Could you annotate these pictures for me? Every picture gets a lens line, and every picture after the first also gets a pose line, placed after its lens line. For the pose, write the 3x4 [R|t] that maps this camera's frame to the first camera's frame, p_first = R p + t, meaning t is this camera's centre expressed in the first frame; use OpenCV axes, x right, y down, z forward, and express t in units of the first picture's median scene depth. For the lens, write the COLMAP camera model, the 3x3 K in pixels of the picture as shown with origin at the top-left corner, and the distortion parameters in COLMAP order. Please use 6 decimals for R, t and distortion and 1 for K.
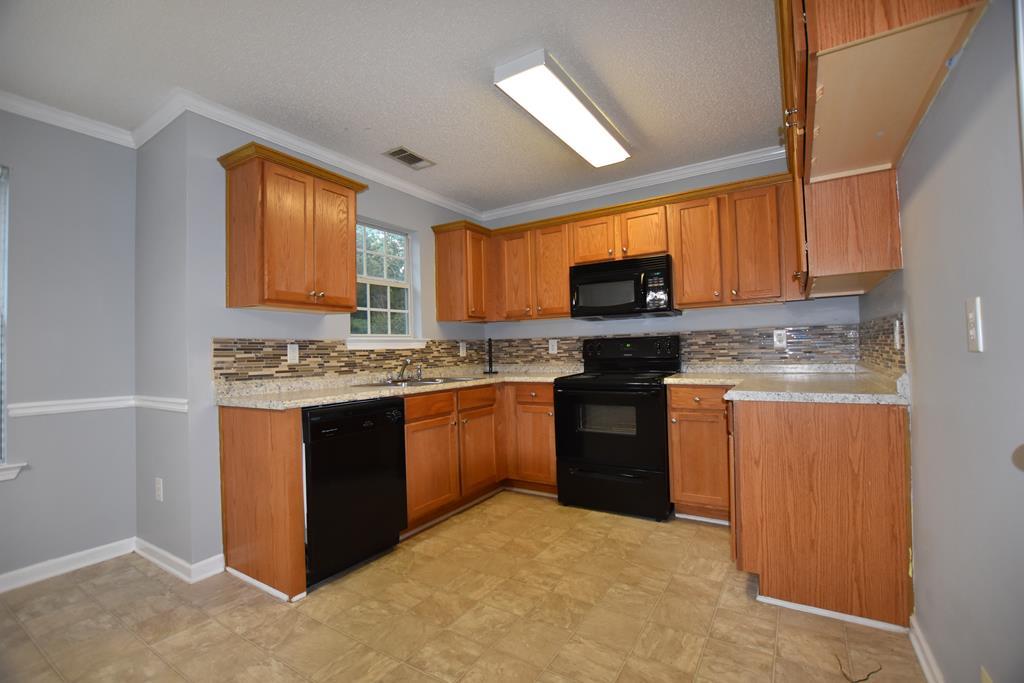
lens RADIAL K [[450.7, 0, 513.9], [0, 450.7, 343.7], [0, 0, 1]] dist [-0.026226, 0.001701]
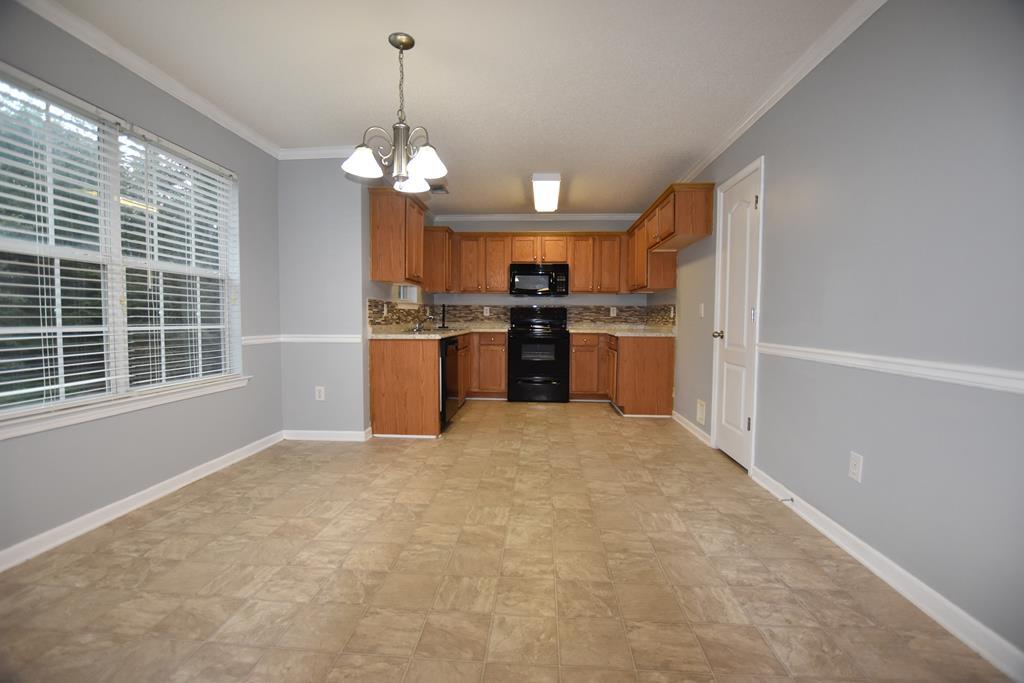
lens RADIAL K [[450.7, 0, 514.5], [0, 450.7, 343.1], [0, 0, 1]] dist [-0.026226, 0.001701]
pose [[0.877171, 0.003908, 0.480163, -0.743353], [-0.038004, 0.997395, 0.061308, 0.021394], [-0.478672, -0.072026, 0.875034, -0.548235]]
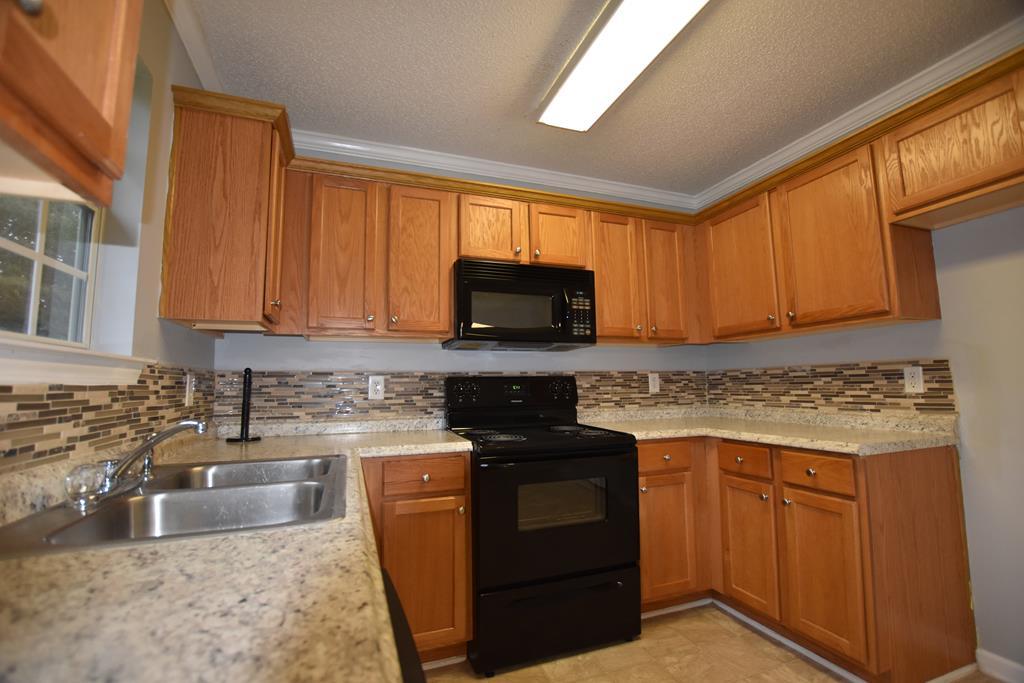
lens RADIAL K [[450.7, 0, 512.1], [0, 450.7, 343.4], [0, 0, 1]] dist [-0.026226, 0.001701]
pose [[0.614660, 0.093893, 0.783184, -0.344331], [-0.014336, 0.994056, -0.107922, 0.012673], [-0.788662, 0.055108, 0.612352, 0.635901]]
